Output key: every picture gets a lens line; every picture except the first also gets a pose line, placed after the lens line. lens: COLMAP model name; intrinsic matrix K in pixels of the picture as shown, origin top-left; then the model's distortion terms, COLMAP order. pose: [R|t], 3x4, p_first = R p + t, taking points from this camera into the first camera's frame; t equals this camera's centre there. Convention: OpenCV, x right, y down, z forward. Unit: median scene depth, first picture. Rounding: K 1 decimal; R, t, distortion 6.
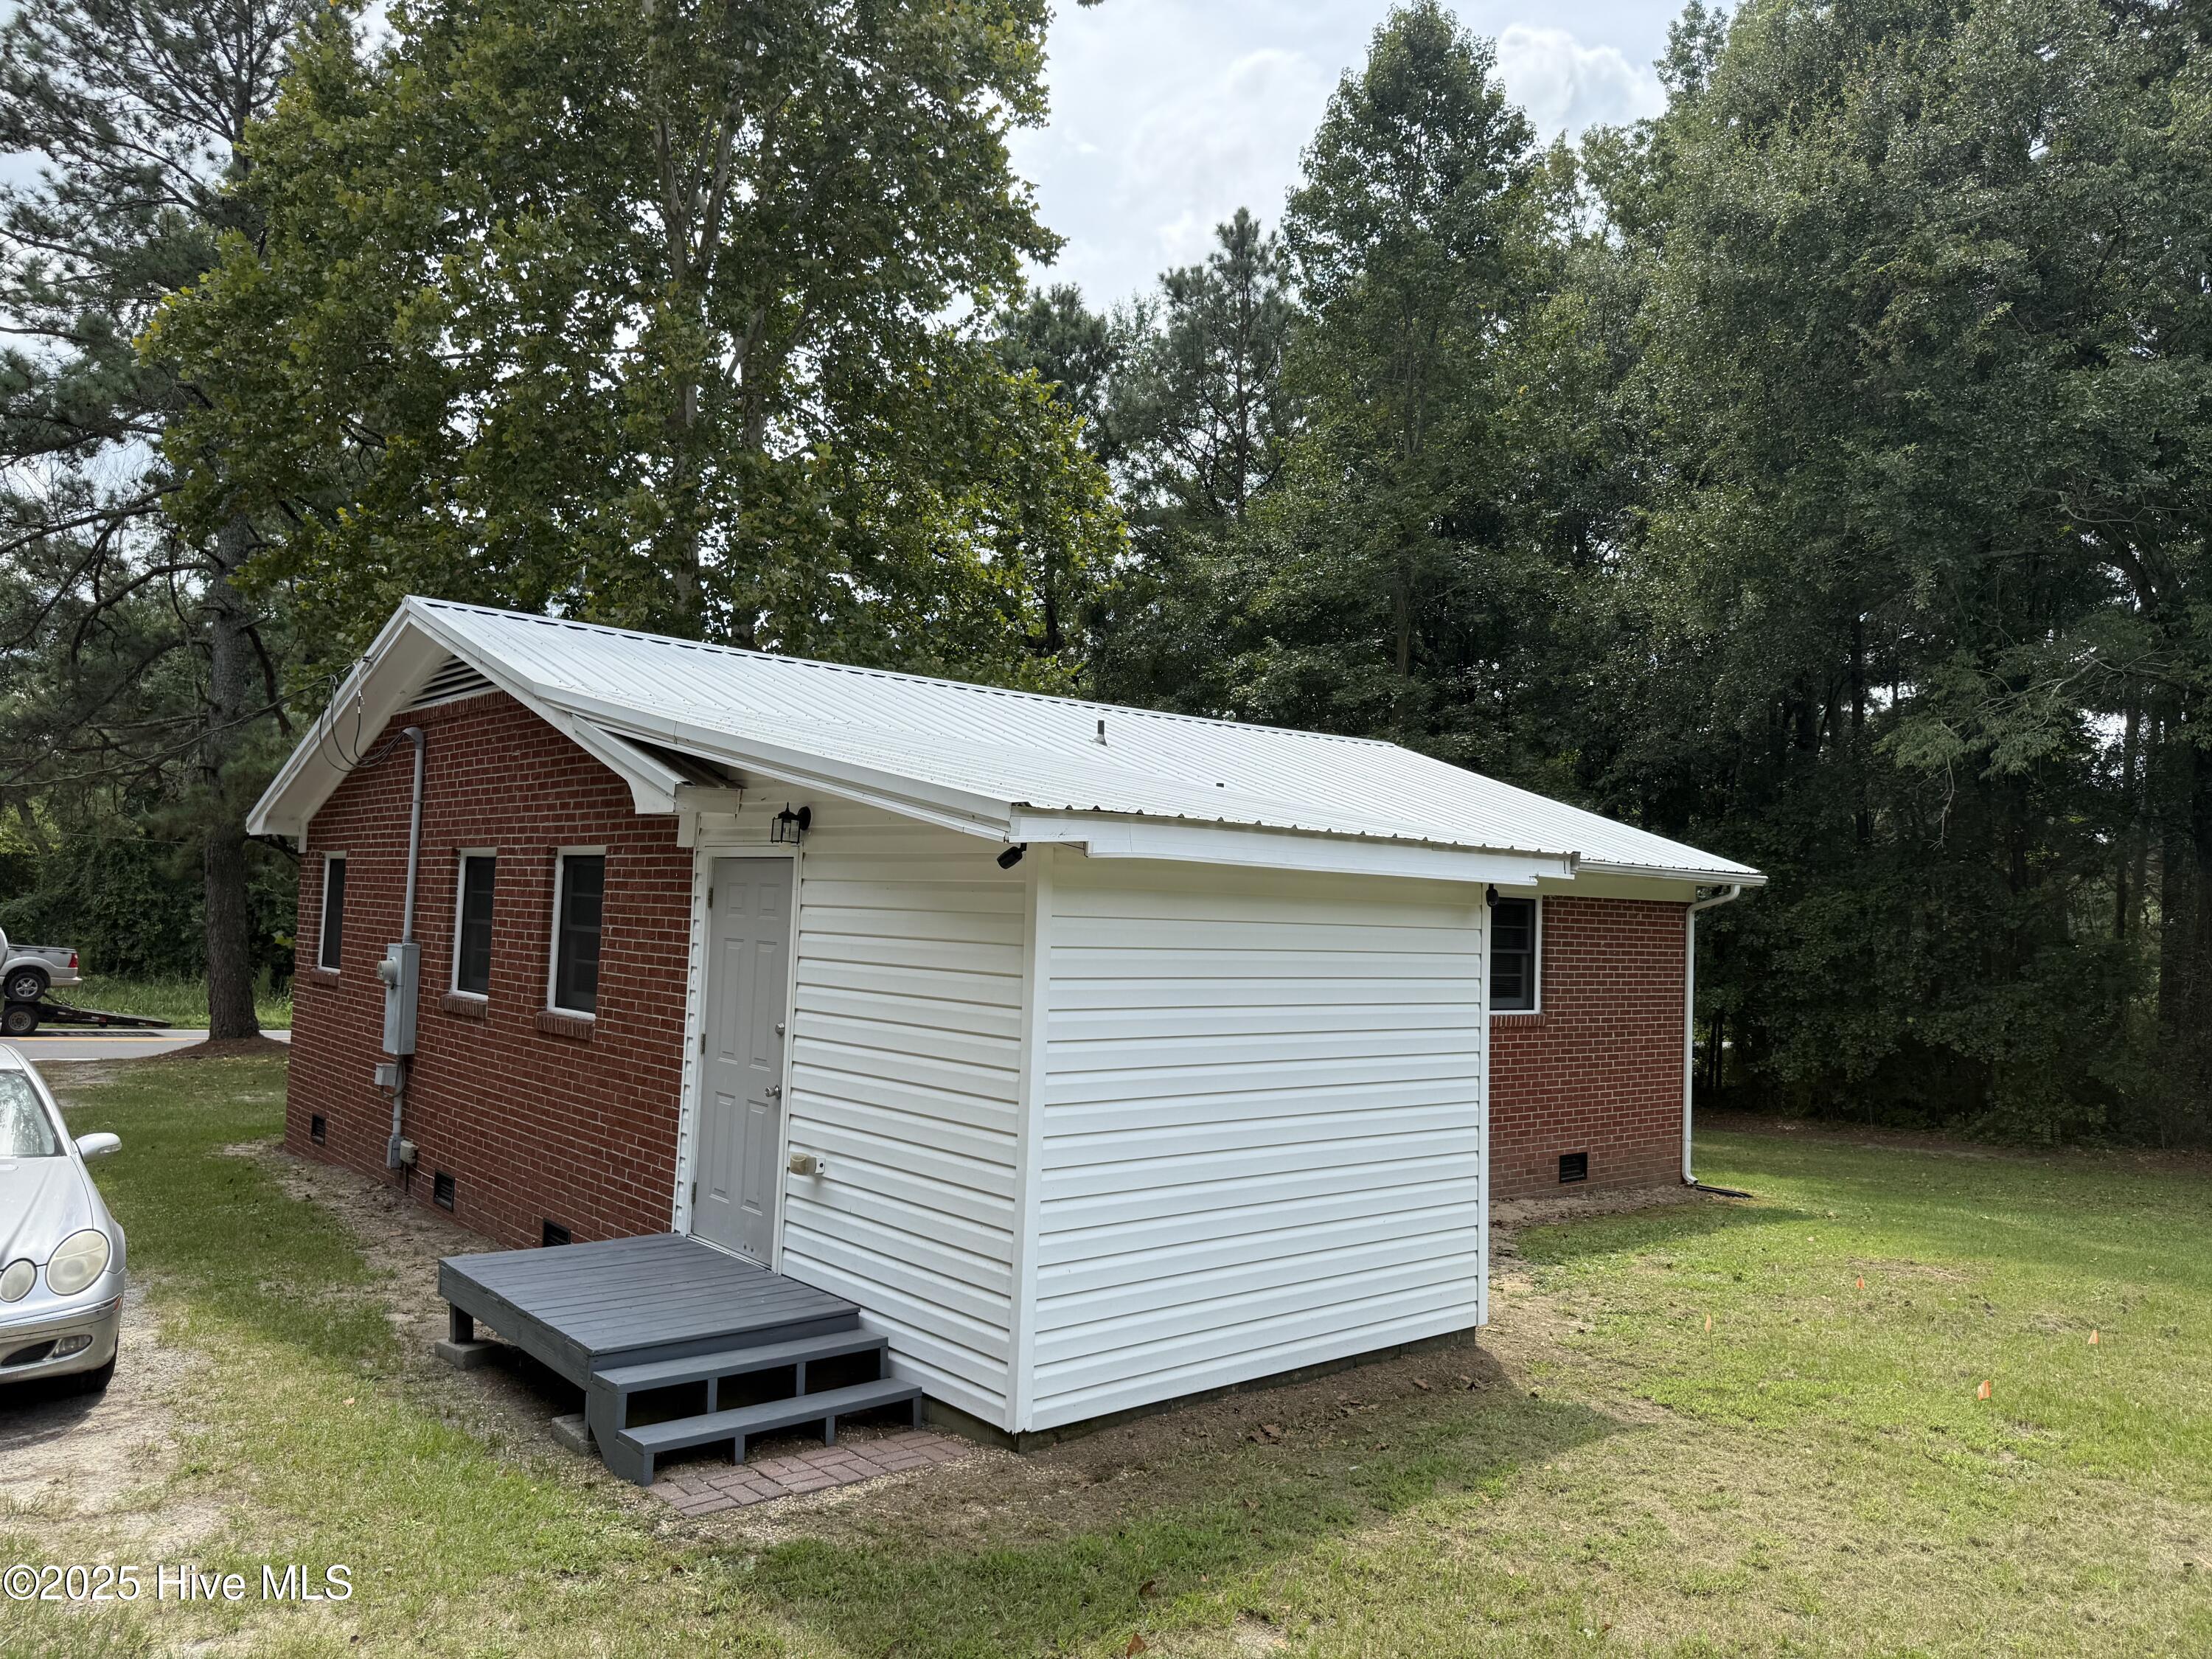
lens RADIAL K [[1537.2, 0, 1092.9], [0, 1537.2, 843.3], [0, 0, 1]] dist [-0.001038, -0.003940]
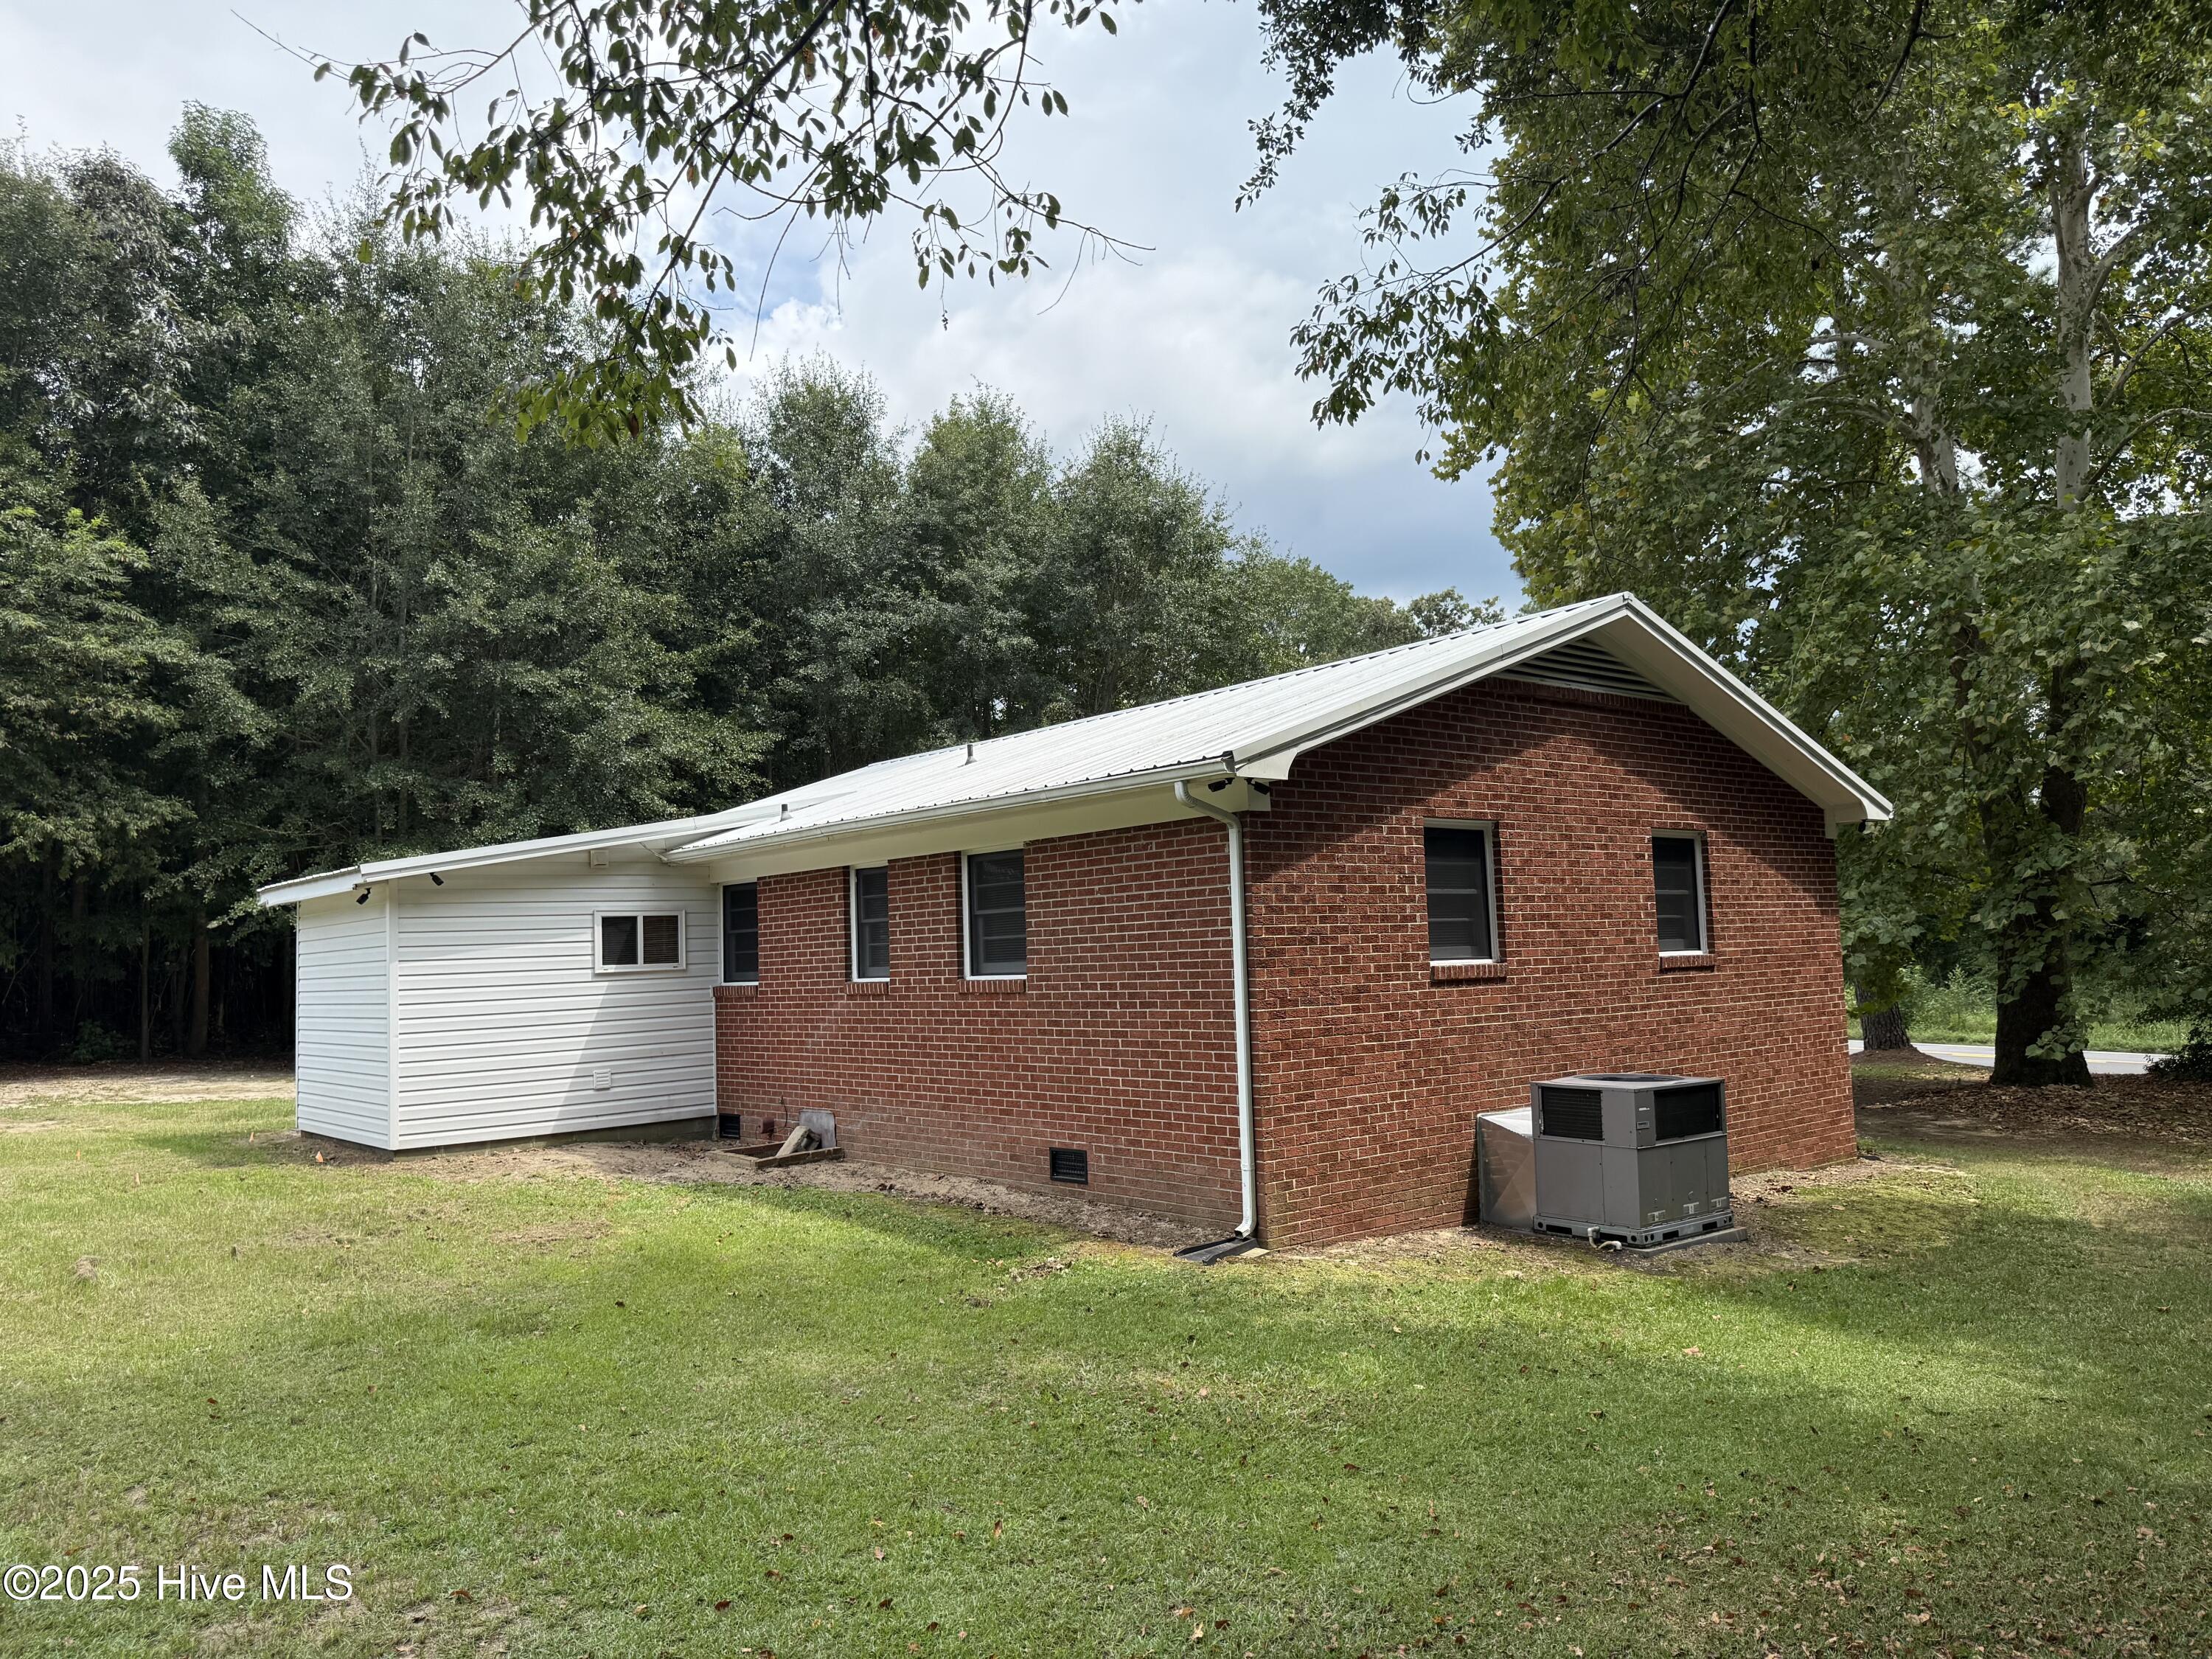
lens RADIAL K [[1537.2, 0, 1092.9], [0, 1537.2, 843.3], [0, 0, 1]] dist [-0.001038, -0.003940]
pose [[0.003019, -0.123901, -0.992290, 1.147678], [0.073461, 0.989641, -0.123346, 0.142745], [0.997294, -0.072522, 0.012089, 1.014812]]
